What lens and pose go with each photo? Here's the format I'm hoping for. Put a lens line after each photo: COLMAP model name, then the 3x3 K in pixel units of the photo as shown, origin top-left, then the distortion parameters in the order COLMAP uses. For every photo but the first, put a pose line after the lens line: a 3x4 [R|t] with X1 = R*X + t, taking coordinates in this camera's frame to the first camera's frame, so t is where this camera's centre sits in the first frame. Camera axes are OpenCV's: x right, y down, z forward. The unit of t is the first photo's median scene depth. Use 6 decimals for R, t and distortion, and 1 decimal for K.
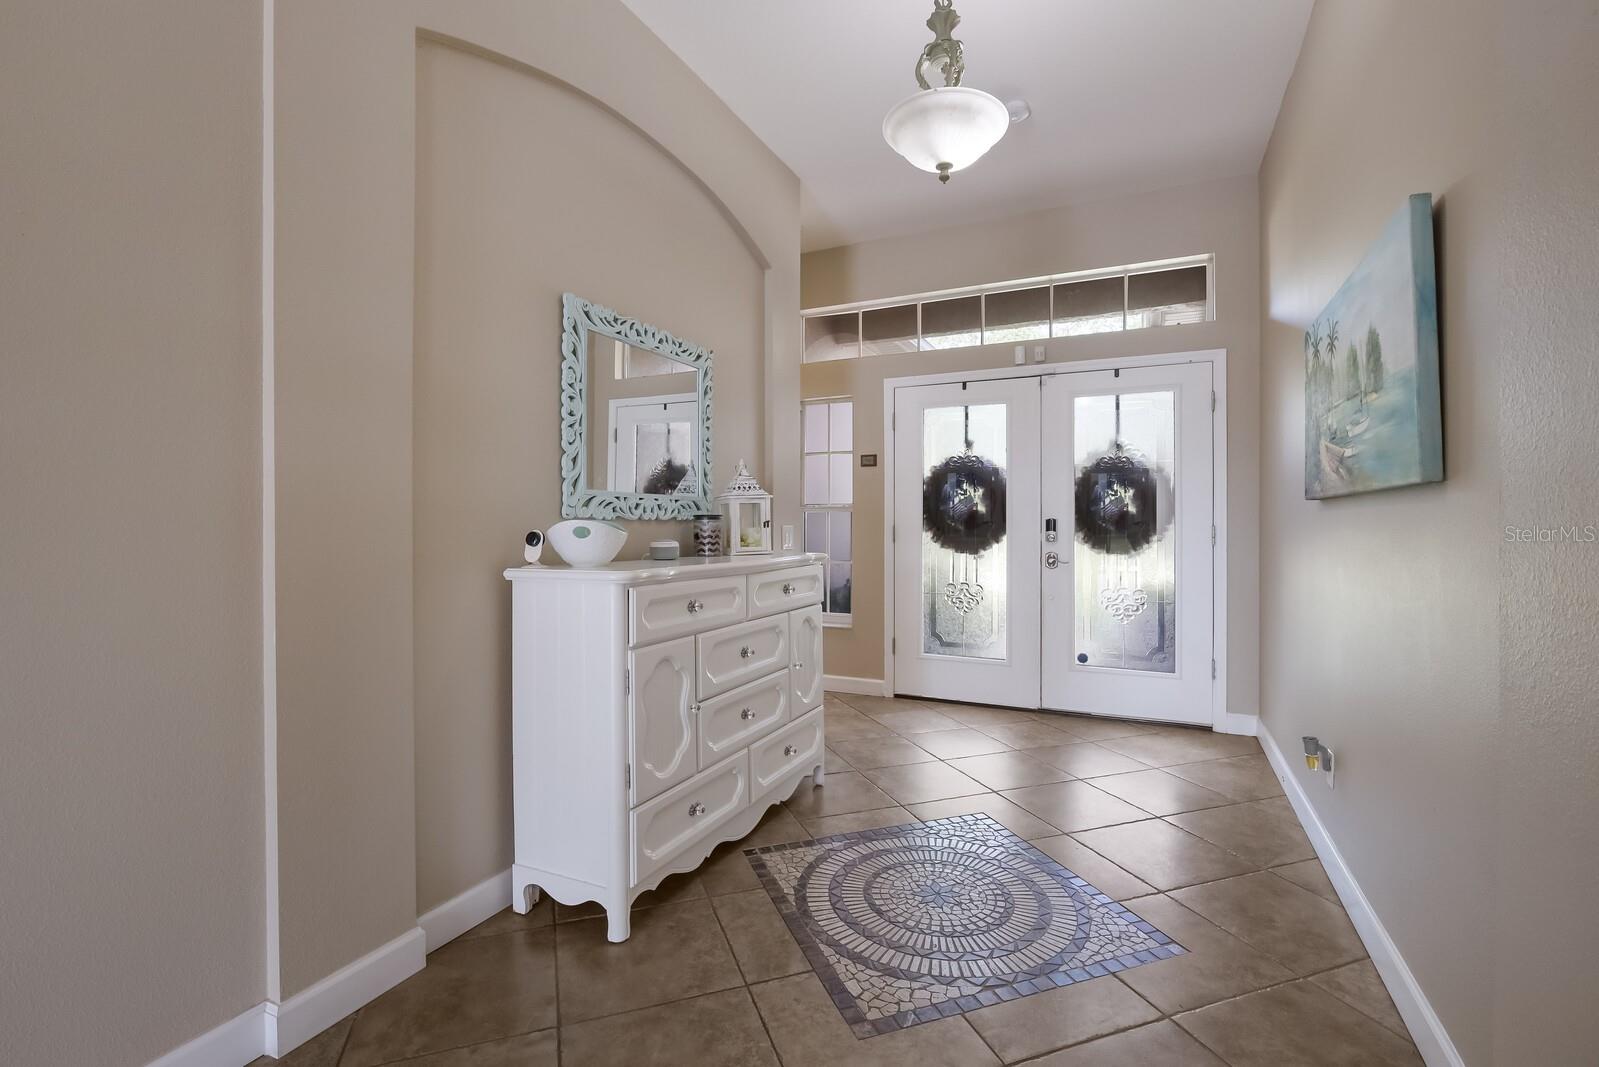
lens RADIAL K [[696.3, 0, 803.7], [0, 696.3, 518.2], [0, 0, 1]] dist [0.005996, -0.000227]
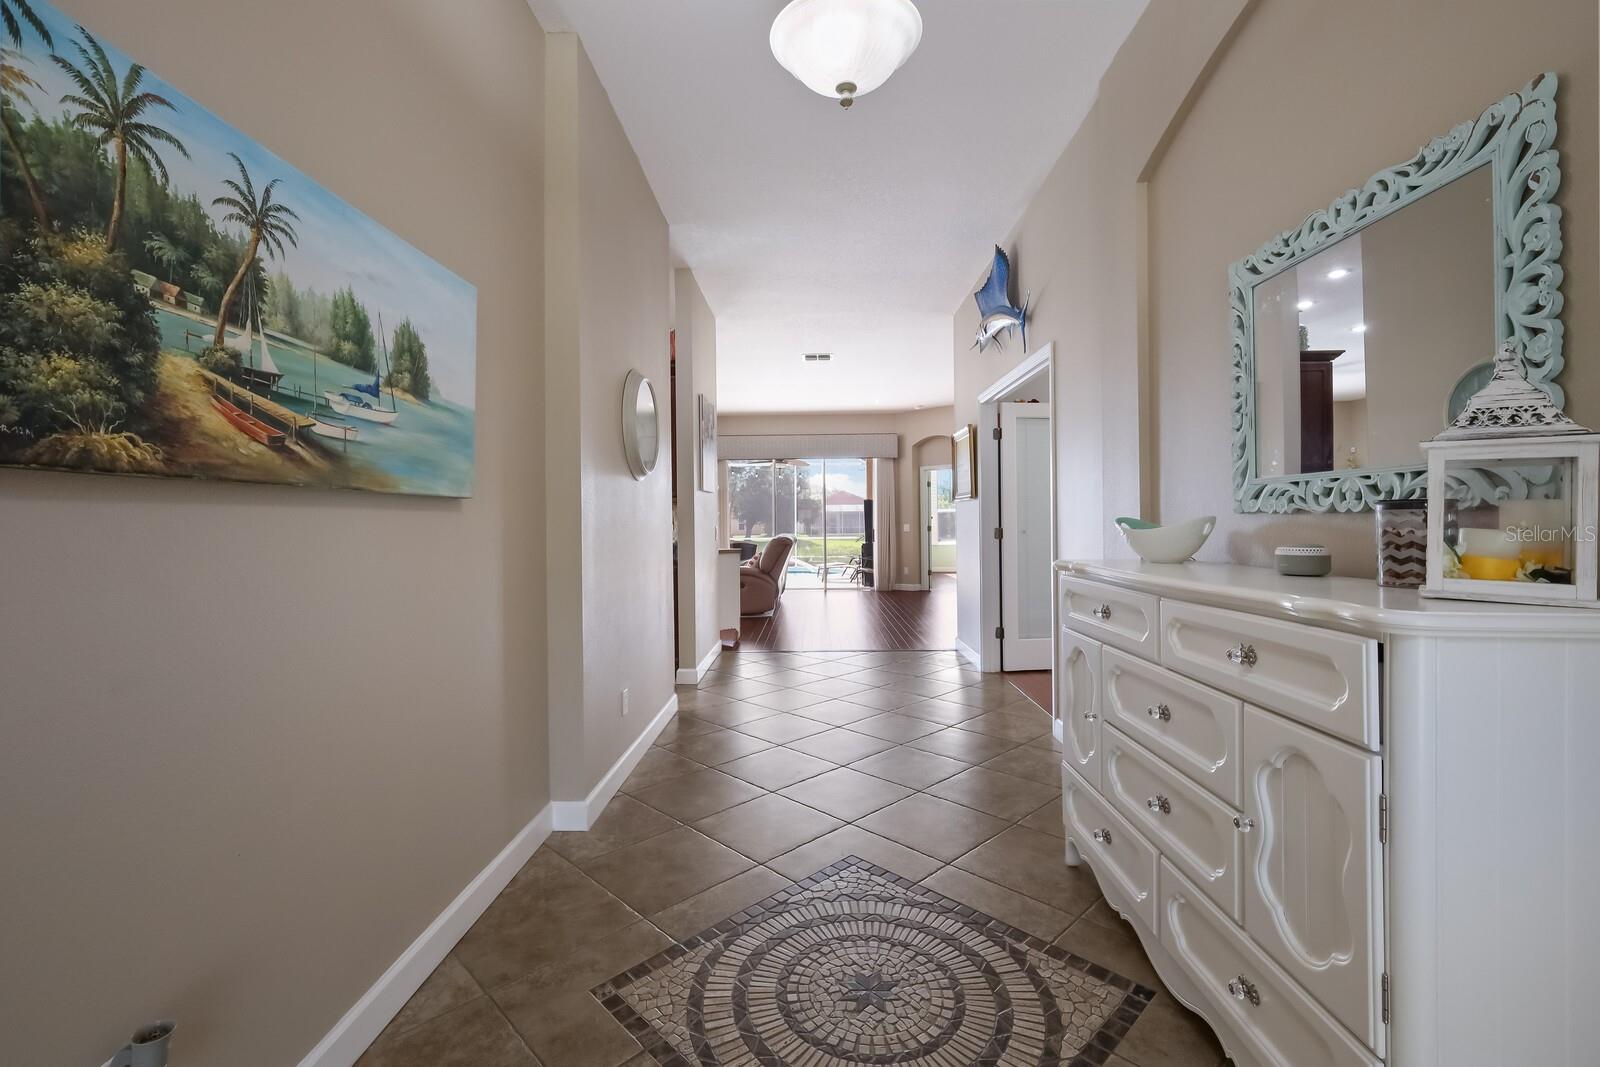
lens RADIAL K [[696.8, 0, 805.3], [0, 696.8, 527.8], [0, 0, 1]] dist [0.005996, -0.000227]
pose [[-0.904018, 0.008129, -0.427418, 0.511262], [0.009171, 0.999958, -0.000379, 0.012935], [0.427397, -0.004262, -0.904054, 1.457474]]
